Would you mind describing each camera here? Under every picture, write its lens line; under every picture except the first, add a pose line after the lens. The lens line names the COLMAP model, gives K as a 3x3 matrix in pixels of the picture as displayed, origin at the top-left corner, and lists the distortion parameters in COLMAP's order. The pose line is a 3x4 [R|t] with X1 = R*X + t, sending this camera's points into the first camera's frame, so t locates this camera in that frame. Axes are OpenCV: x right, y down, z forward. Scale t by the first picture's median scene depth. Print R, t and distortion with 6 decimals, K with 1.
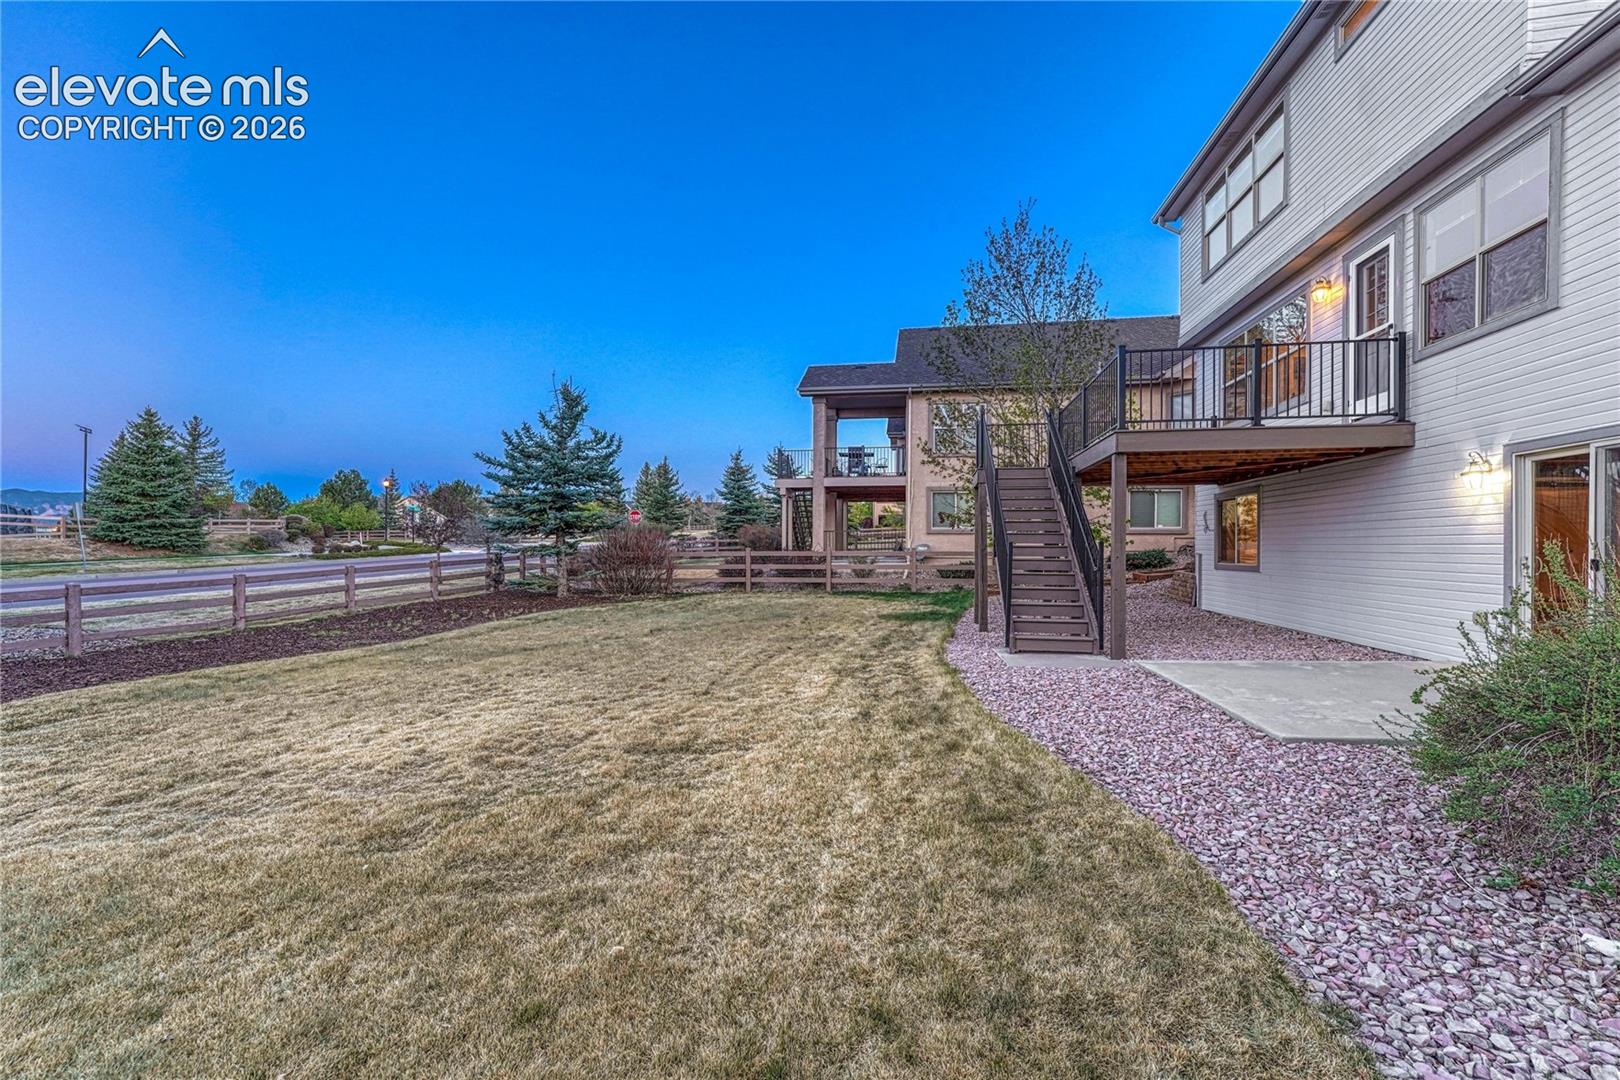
lens RADIAL K [[654.6, 0, 806.8], [0, 654.6, 533.4], [0, 0, 1]] dist [-0.003639, 0.000052]
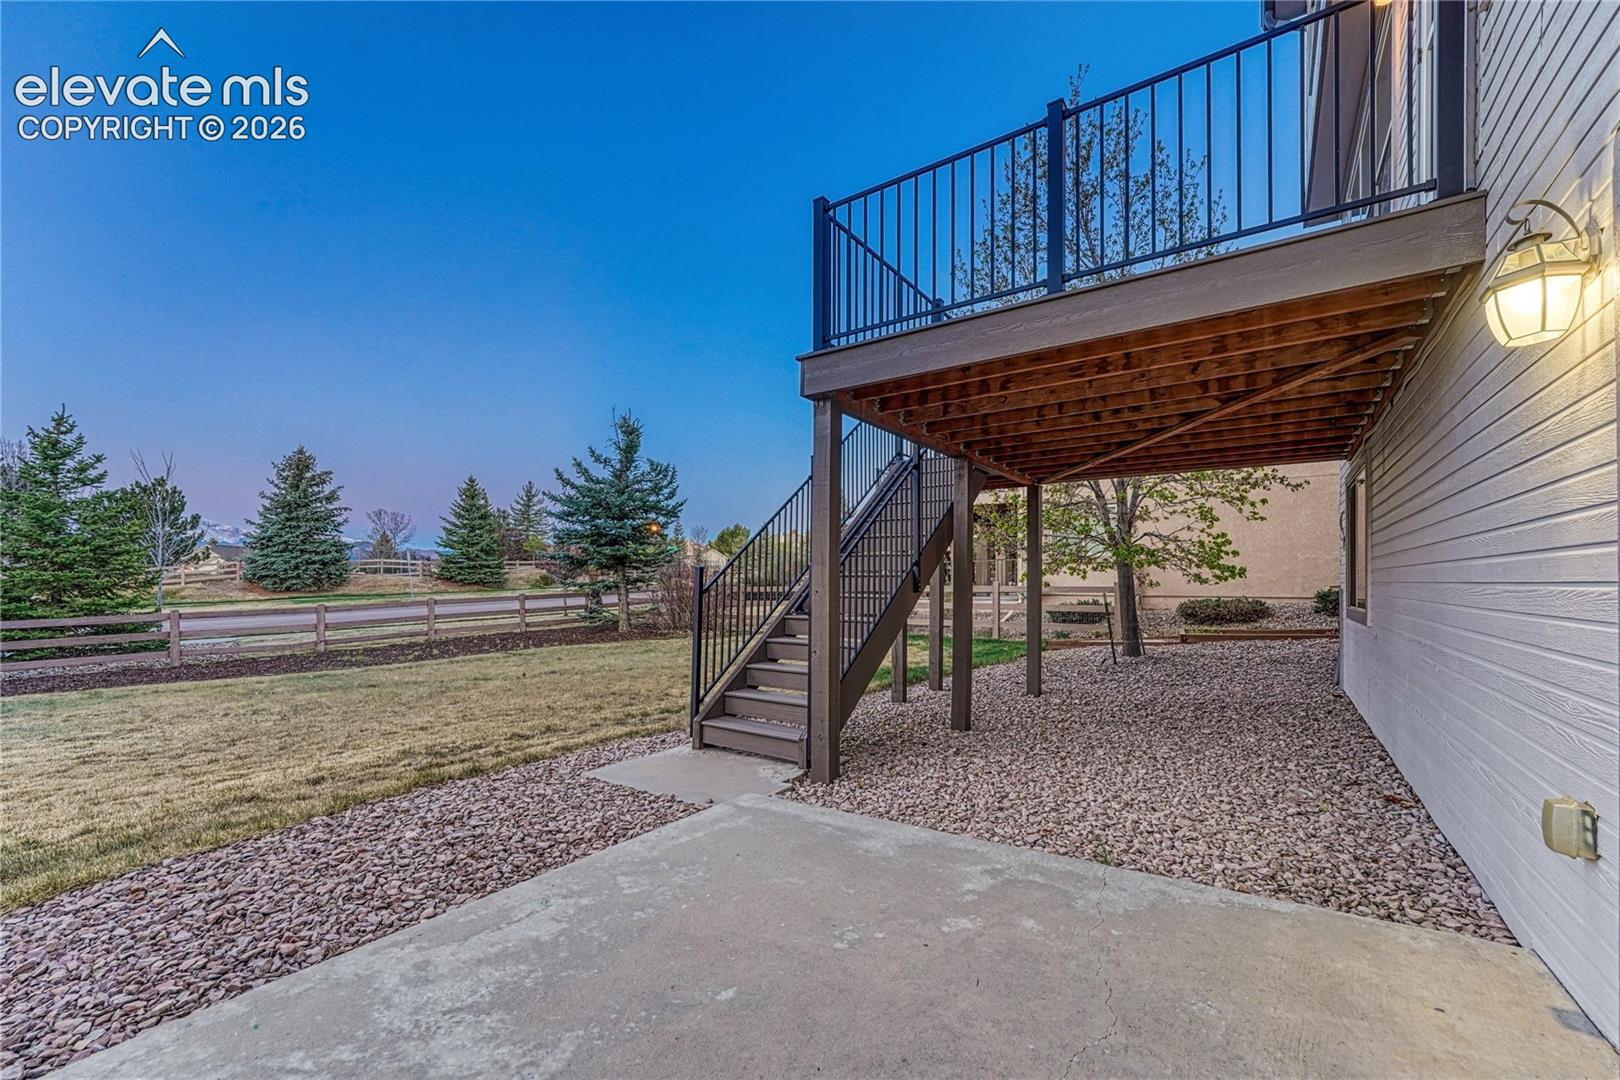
lens RADIAL K [[655.8, 0, 807.0], [0, 655.8, 570.5], [0, 0, 1]] dist [-0.001013, -0.000026]
pose [[0.903744, -0.008105, -0.427997, 0.312241], [0.007532, 0.999967, -0.003031, 0.009552], [0.428008, -0.000485, 0.903775, 0.226145]]
